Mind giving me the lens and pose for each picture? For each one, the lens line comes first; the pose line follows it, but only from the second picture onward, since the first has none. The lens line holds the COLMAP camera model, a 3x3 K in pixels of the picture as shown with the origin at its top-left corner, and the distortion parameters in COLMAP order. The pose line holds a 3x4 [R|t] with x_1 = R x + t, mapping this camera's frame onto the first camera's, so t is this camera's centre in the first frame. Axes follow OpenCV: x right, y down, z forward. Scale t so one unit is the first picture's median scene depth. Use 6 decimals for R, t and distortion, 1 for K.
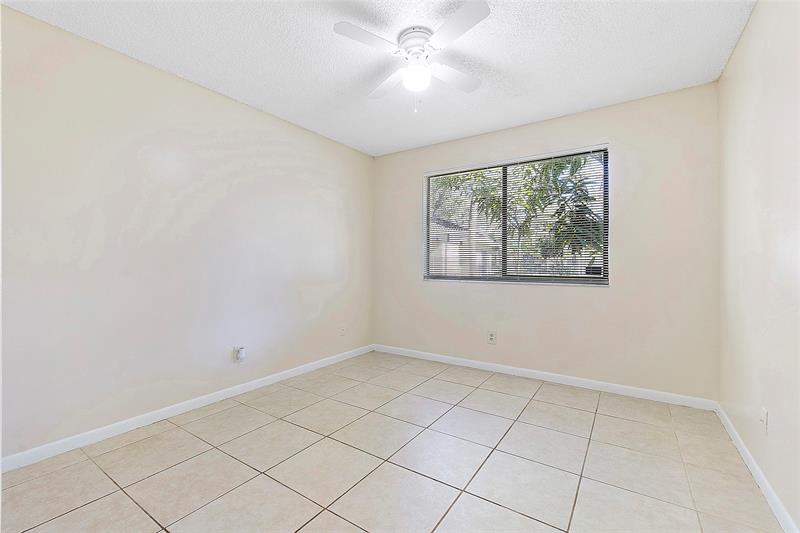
lens RADIAL K [[346.1, 0, 400.9], [0, 346.1, 267.2], [0, 0, 1]] dist [-0.001939, 0.000754]
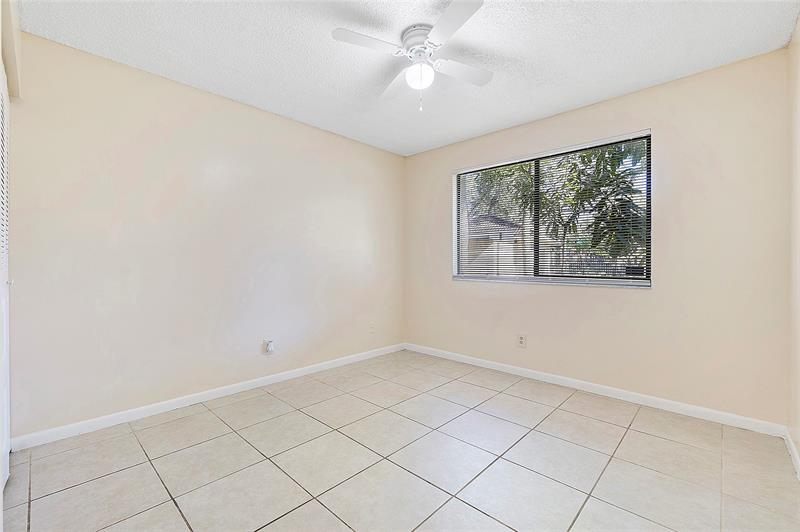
lens RADIAL K [[346.1, 0, 402.3], [0, 346.1, 266.6], [0, 0, 1]] dist [-0.001939, 0.000754]
pose [[0.986031, 0.002921, -0.166539, 0.126177], [-0.002887, 0.999996, 0.000449, 0.000016], [0.166539, 0.000038, 0.986035, 0.010031]]
